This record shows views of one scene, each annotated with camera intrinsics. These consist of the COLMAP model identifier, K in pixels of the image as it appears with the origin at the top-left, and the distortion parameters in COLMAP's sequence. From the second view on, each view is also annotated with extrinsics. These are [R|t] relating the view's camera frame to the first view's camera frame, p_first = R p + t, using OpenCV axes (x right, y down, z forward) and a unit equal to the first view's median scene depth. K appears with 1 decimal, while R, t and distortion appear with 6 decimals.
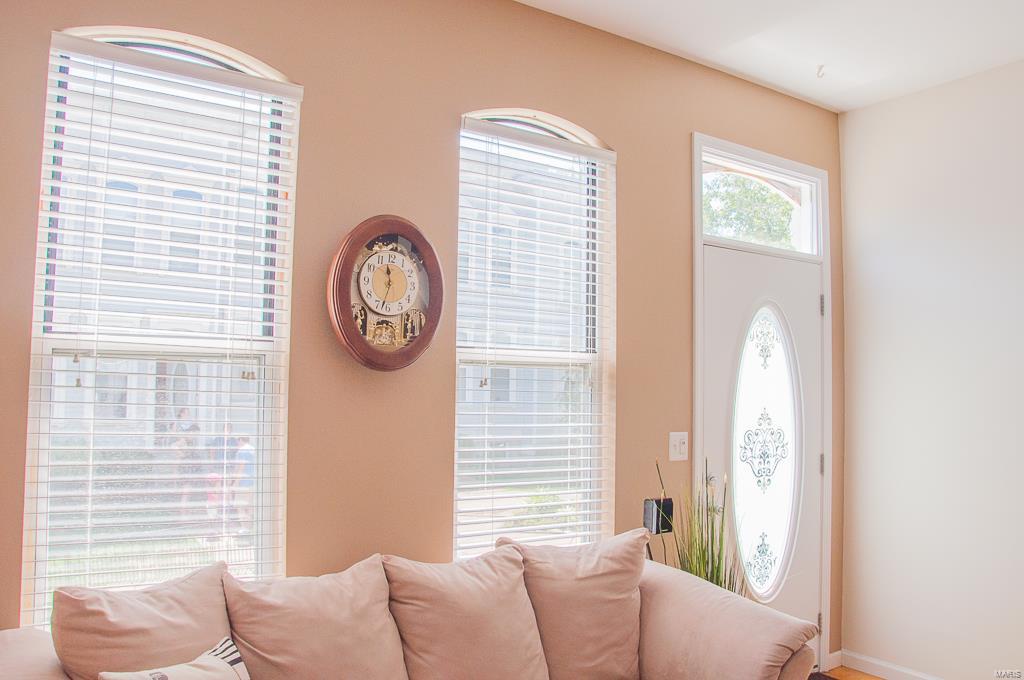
lens RADIAL K [[794.4, 0, 519.2], [0, 794.4, 339.7], [0, 0, 1]] dist [-0.164985, 0.119932]
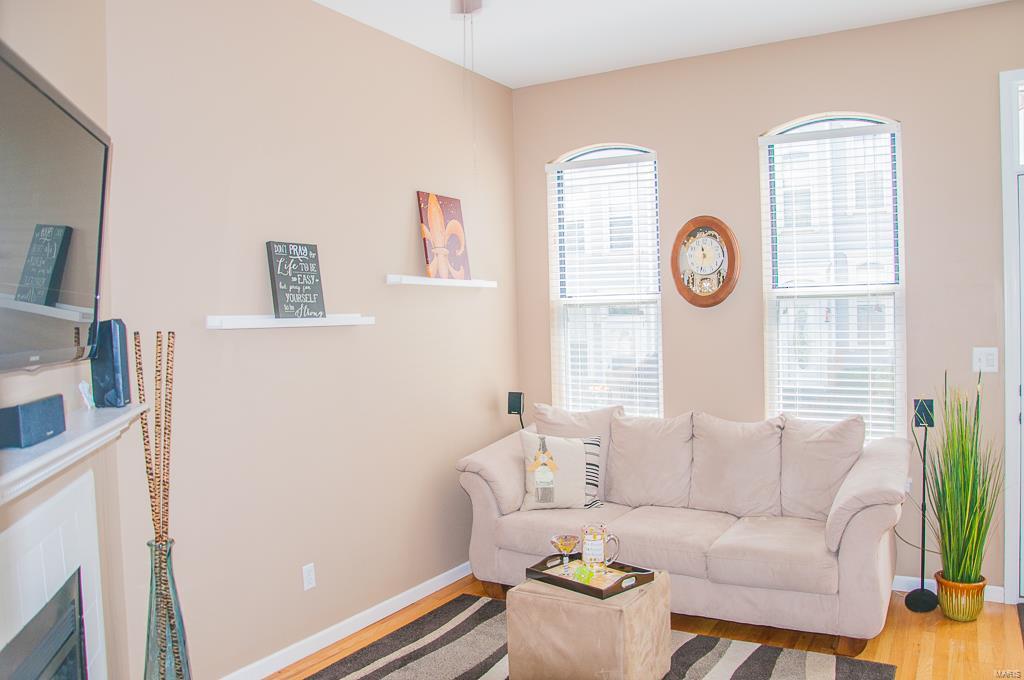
lens RADIAL K [[810.5, 0, 518.0], [0, 810.5, 340.0], [0, 0, 1]] dist [-0.161652, 0.115956]
pose [[0.446725, -0.010368, -0.894611, 1.172721], [0.072285, 0.997082, 0.024540, 0.037310], [0.891746, -0.075630, 0.446171, -0.137765]]
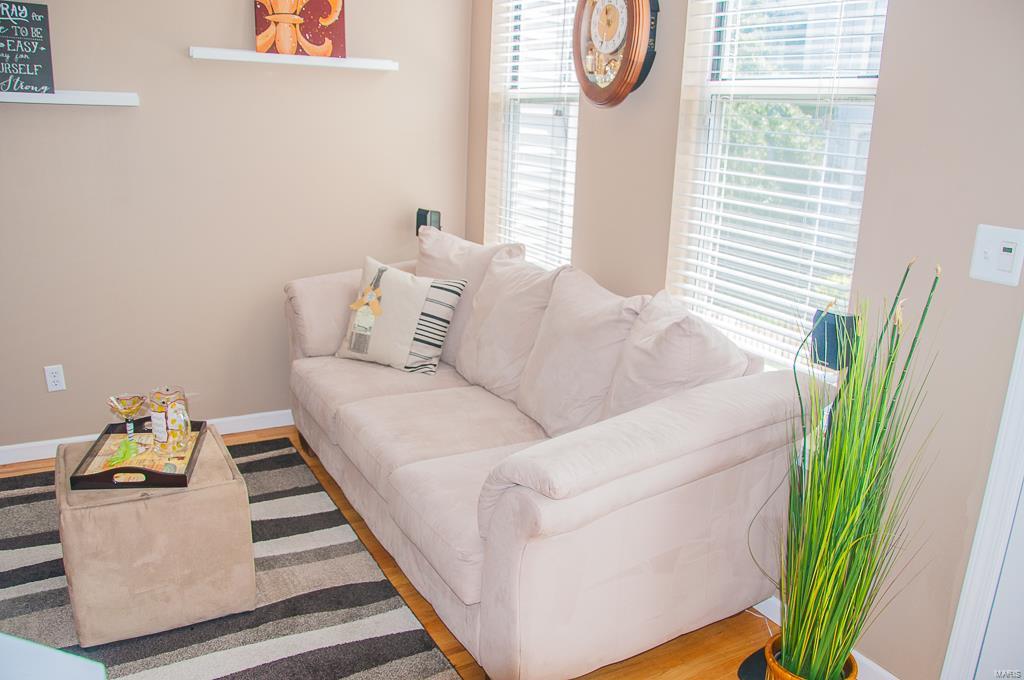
lens RADIAL K [[794.4, 0, 519.2], [0, 794.4, 339.7], [0, 0, 1]] dist [-0.164985, 0.119932]
pose [[-0.068052, 0.232600, -0.970189, 0.920986], [-0.005545, 0.972340, 0.233504, 0.098022], [0.997666, 0.021271, -0.064880, 0.935896]]
